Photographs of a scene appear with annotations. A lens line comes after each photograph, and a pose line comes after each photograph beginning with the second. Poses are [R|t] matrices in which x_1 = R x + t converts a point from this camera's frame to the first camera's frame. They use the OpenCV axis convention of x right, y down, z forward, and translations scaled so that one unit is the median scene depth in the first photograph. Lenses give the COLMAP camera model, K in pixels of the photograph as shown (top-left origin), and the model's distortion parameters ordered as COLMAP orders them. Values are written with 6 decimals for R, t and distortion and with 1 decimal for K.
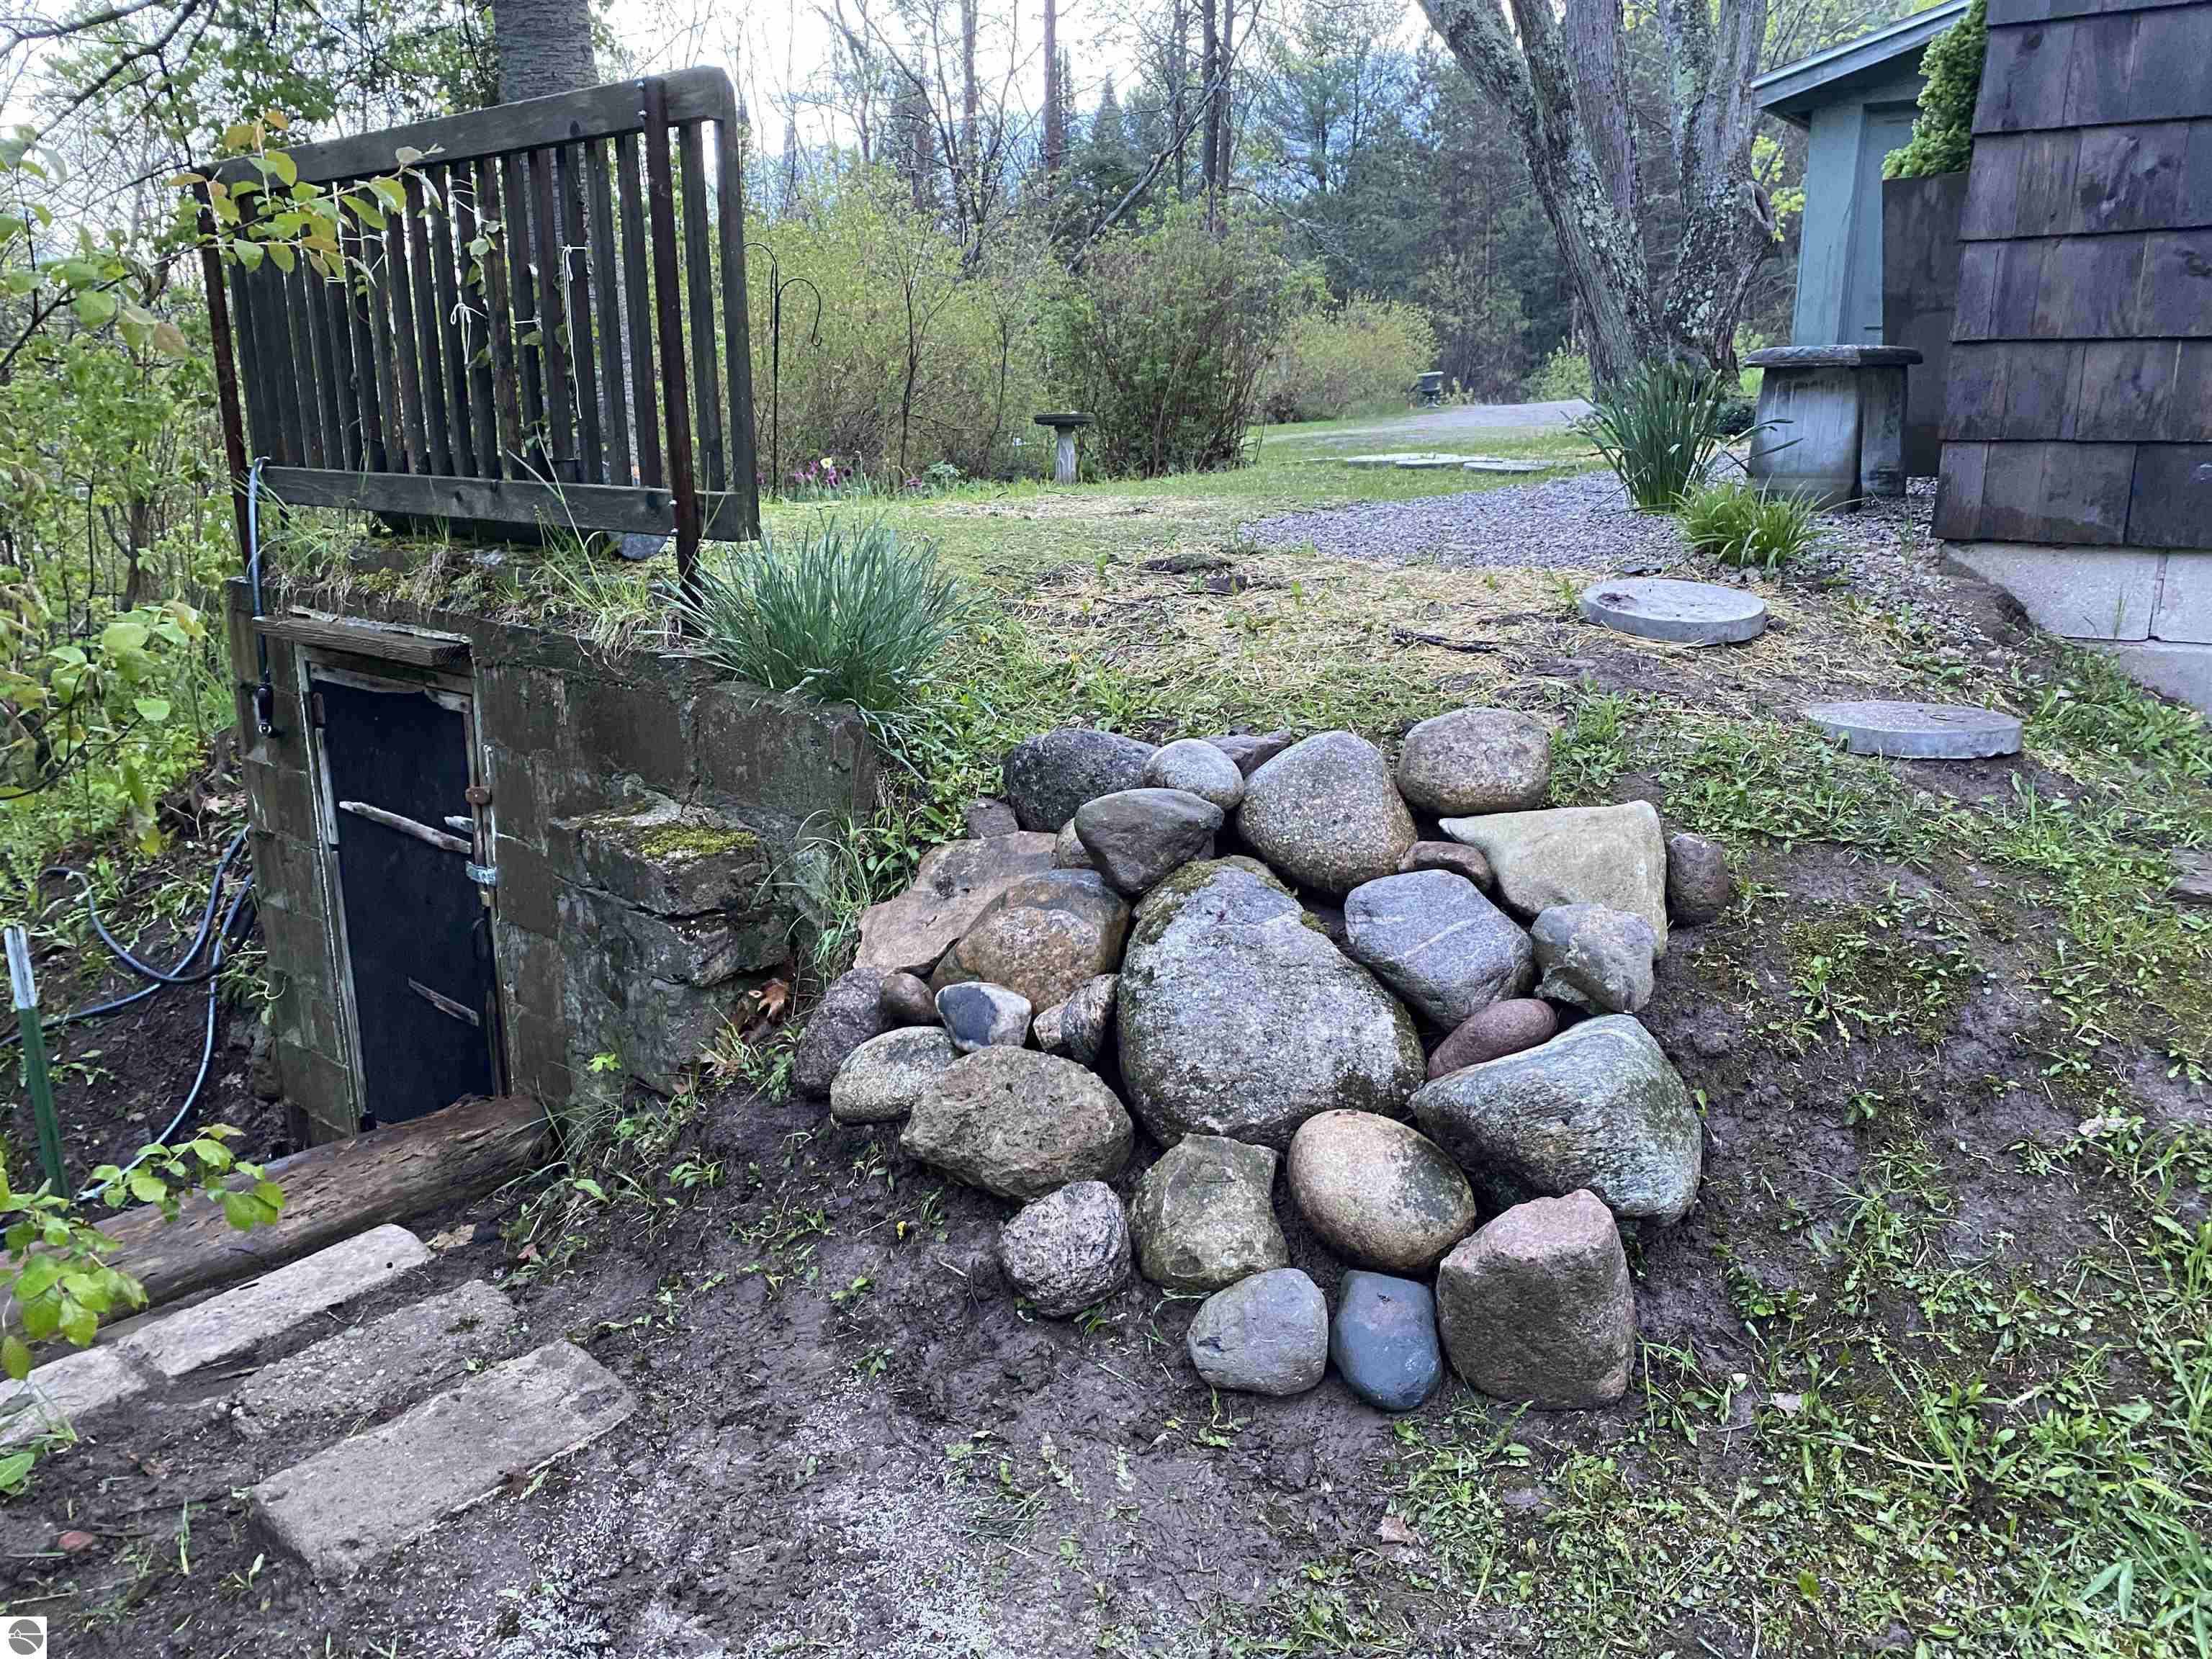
lens RADIAL K [[1673.2, 0, 1106.0], [0, 1673.2, 829.5], [0, 0, 1]] dist [0.076575, -0.089508]
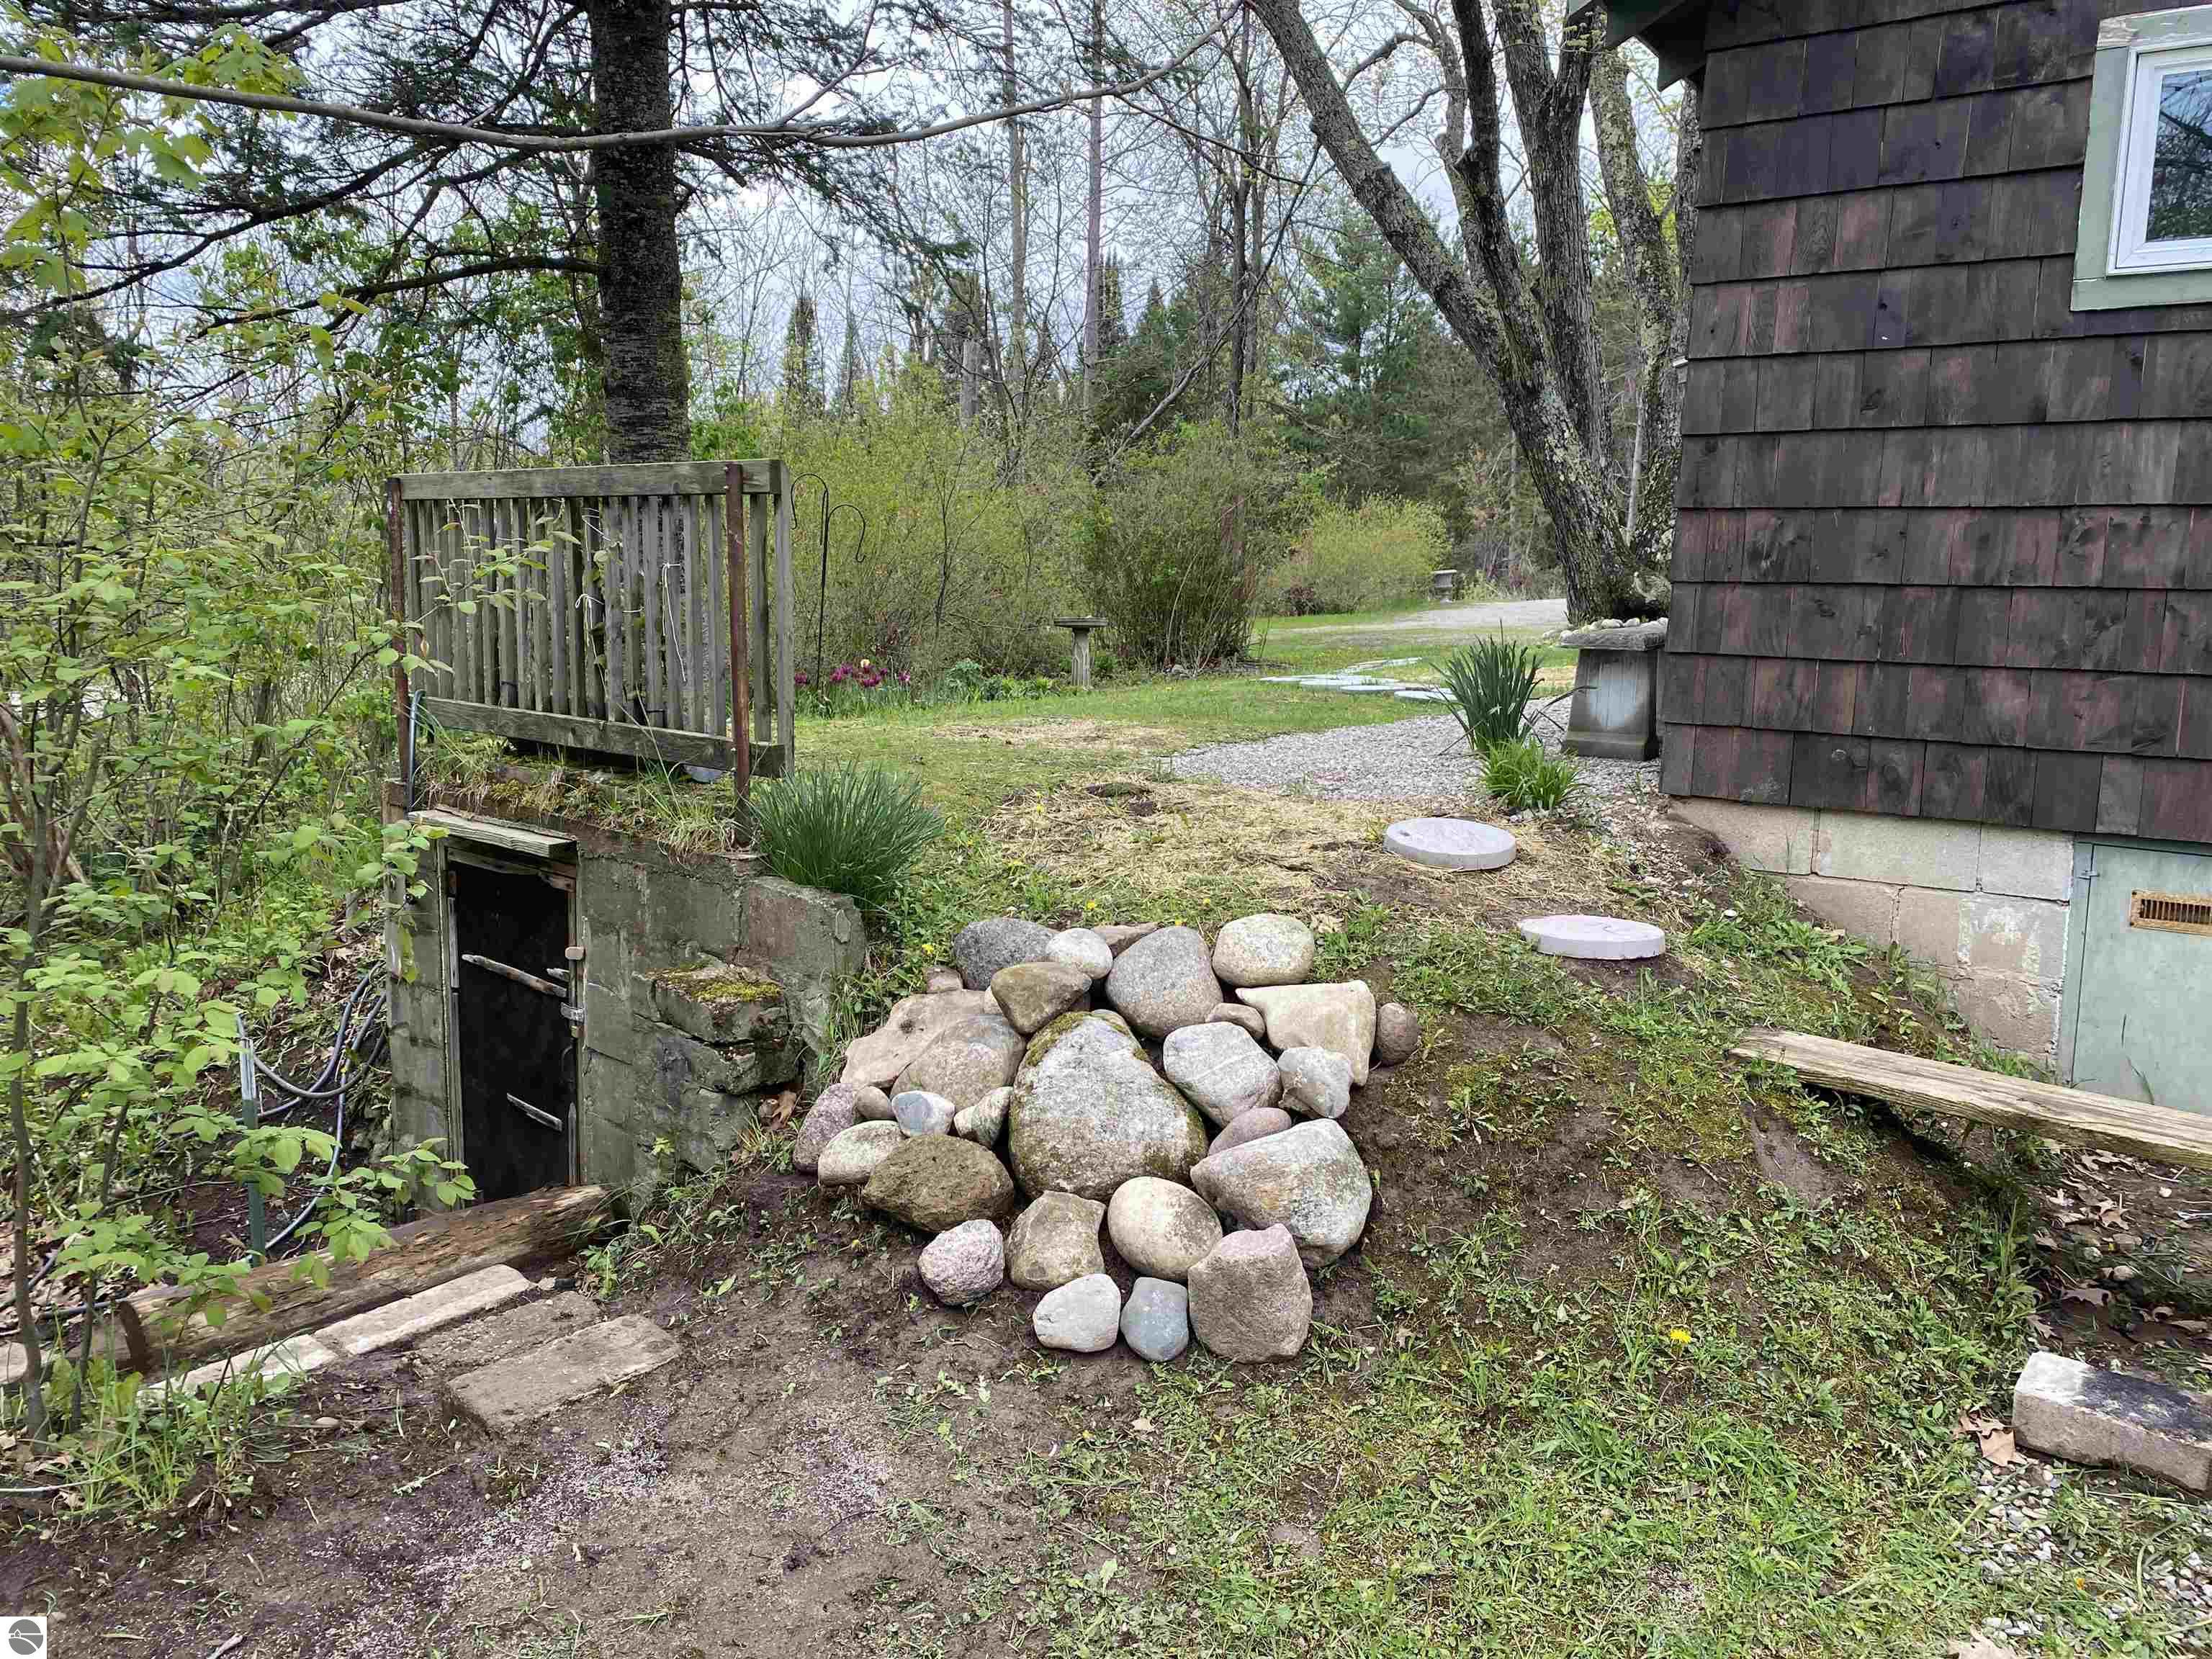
lens RADIAL K [[1769.7, 0, 1099.6], [0, 1769.7, 799.9], [0, 0, 1]] dist [0.130013, -0.297284]
pose [[0.999046, 0.026017, -0.035087, 0.128331], [-0.029757, 0.993413, -0.110656, 0.004941], [0.031977, 0.111595, 0.993239, -0.577668]]
